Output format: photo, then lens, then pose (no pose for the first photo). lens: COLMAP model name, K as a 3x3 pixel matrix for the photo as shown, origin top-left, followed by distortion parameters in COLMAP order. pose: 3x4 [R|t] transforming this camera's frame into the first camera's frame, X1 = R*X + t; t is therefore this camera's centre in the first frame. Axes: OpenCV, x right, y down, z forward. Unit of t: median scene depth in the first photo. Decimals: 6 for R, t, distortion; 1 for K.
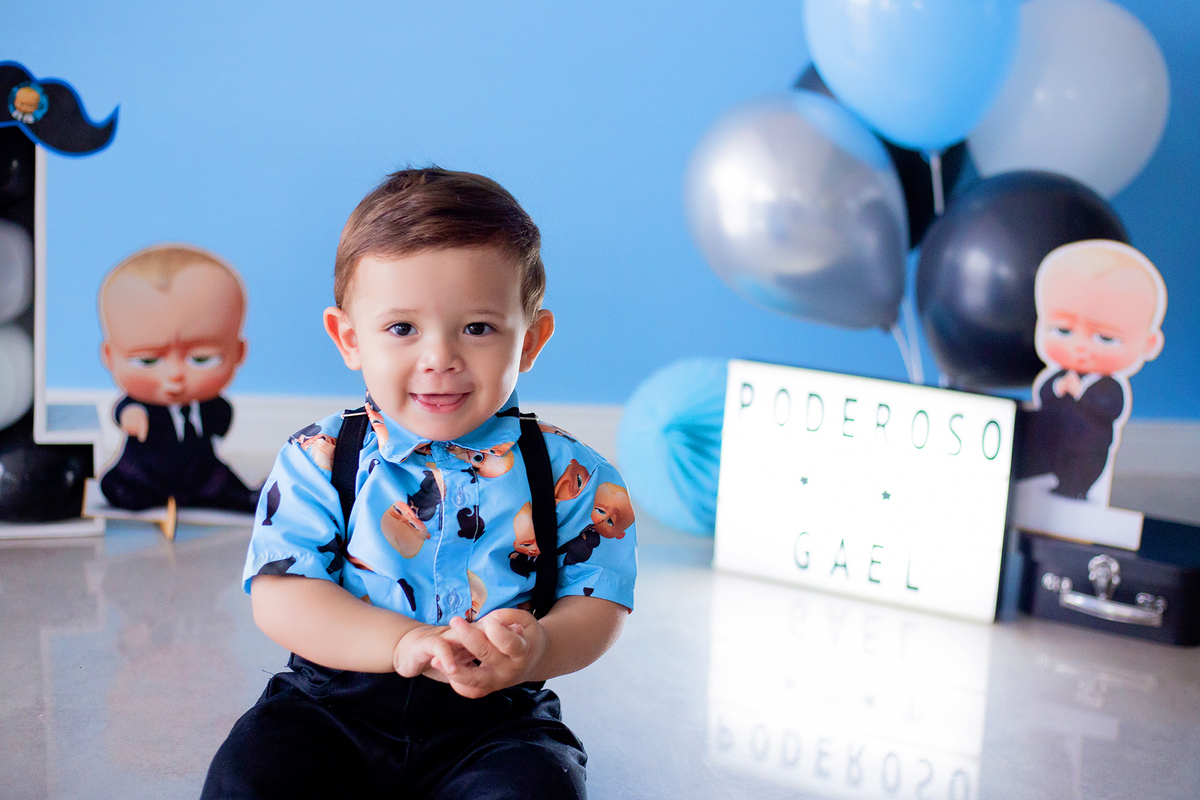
lens RADIAL K [[1990.8, 0, 590.9], [0, 1990.8, 399.3], [0, 0, 1]] dist [-0.032596, 0.000000]
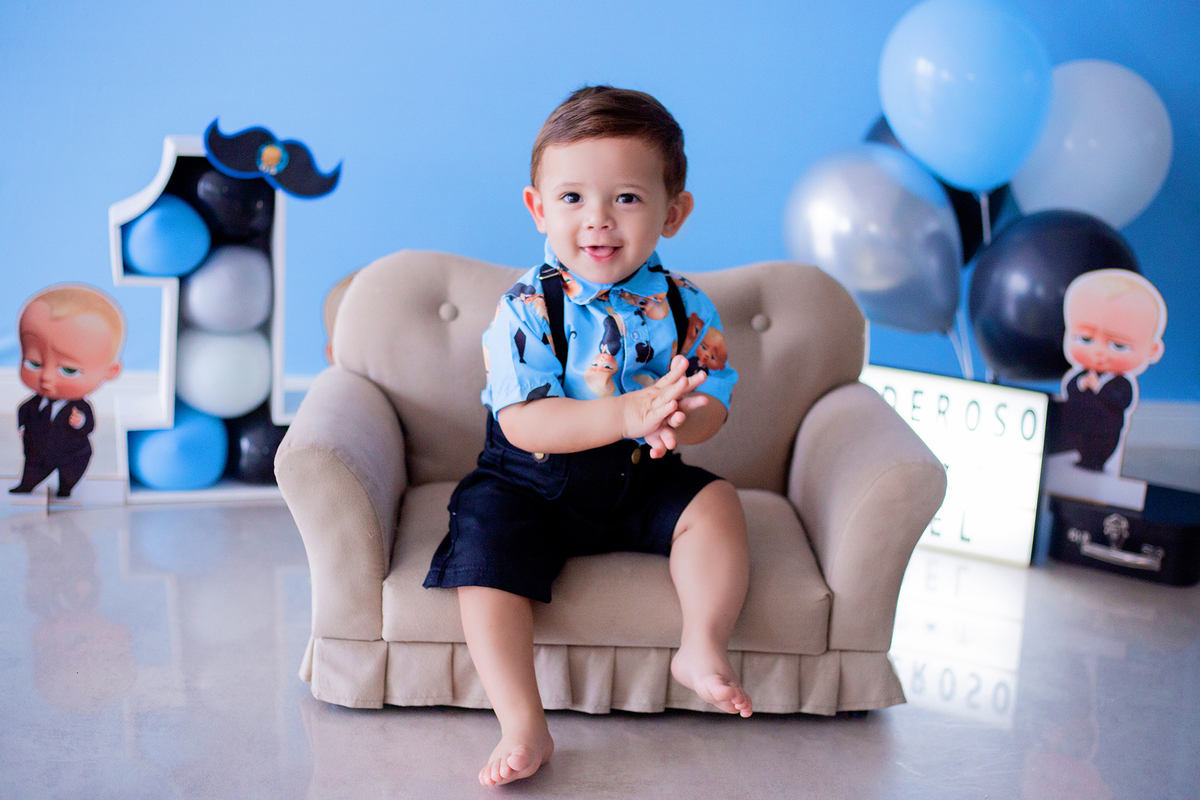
lens RADIAL K [[1881.0, 0, 590.6], [0, 1881.0, 391.6], [0, 0, 1]] dist [-0.020968, 0.000000]
pose [[0.999740, 0.001293, -0.022751, -0.051359], [-0.000683, 0.999640, 0.026821, -0.031972], [0.022777, -0.026798, 0.999381, -0.208658]]
